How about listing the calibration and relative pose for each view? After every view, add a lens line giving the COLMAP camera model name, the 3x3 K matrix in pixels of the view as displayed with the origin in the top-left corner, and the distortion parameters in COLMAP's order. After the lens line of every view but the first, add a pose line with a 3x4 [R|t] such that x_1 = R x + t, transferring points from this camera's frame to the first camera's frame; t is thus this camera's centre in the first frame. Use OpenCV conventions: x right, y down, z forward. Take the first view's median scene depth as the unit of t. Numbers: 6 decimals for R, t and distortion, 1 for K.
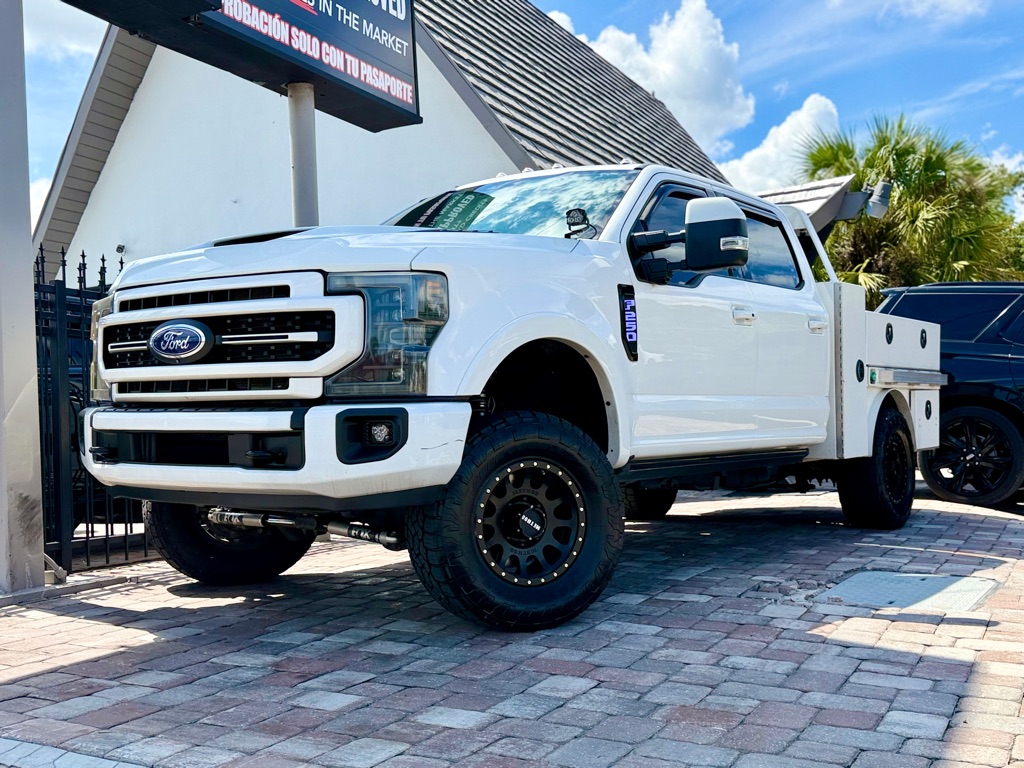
lens RADIAL K [[1111.6, 0, 512.0], [0, 1111.6, 384.0], [0, 0, 1]] dist [0.187141, -0.426562]
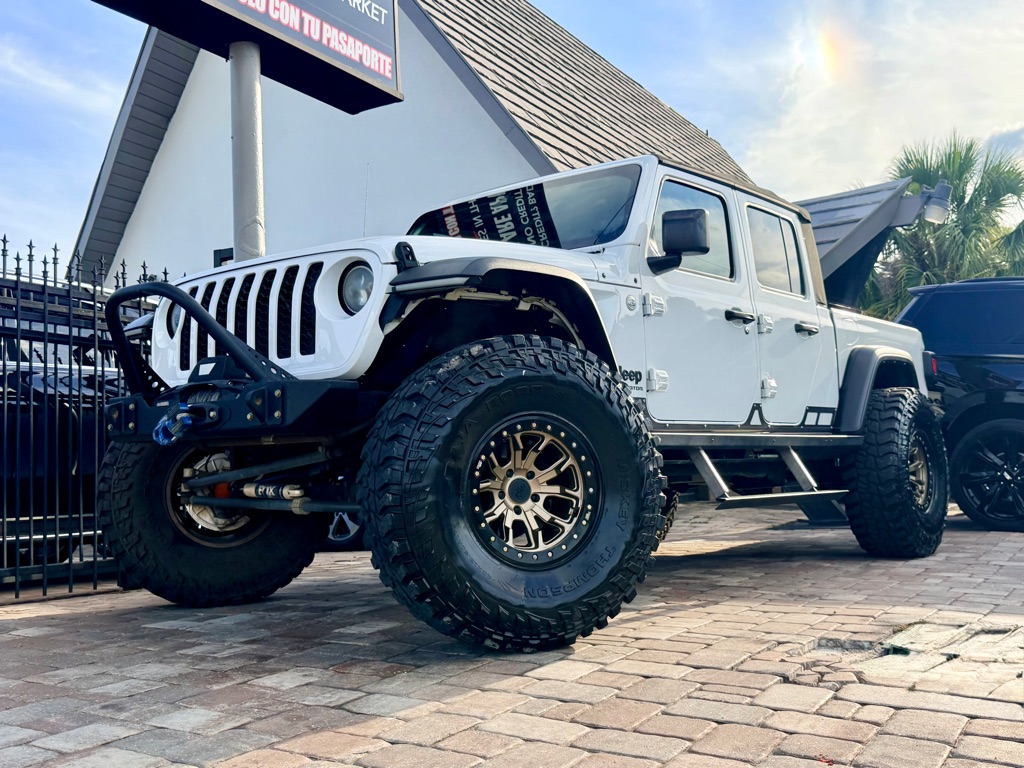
lens RADIAL K [[1023.6, 0, 512.8], [0, 1023.6, 381.5], [0, 0, 1]] dist [0.148271, -0.304781]
pose [[0.996936, -0.008539, -0.077749, 0.103550], [0.004928, 0.998905, -0.046517, 0.040902], [0.078062, 0.045991, 0.995887, 0.324023]]
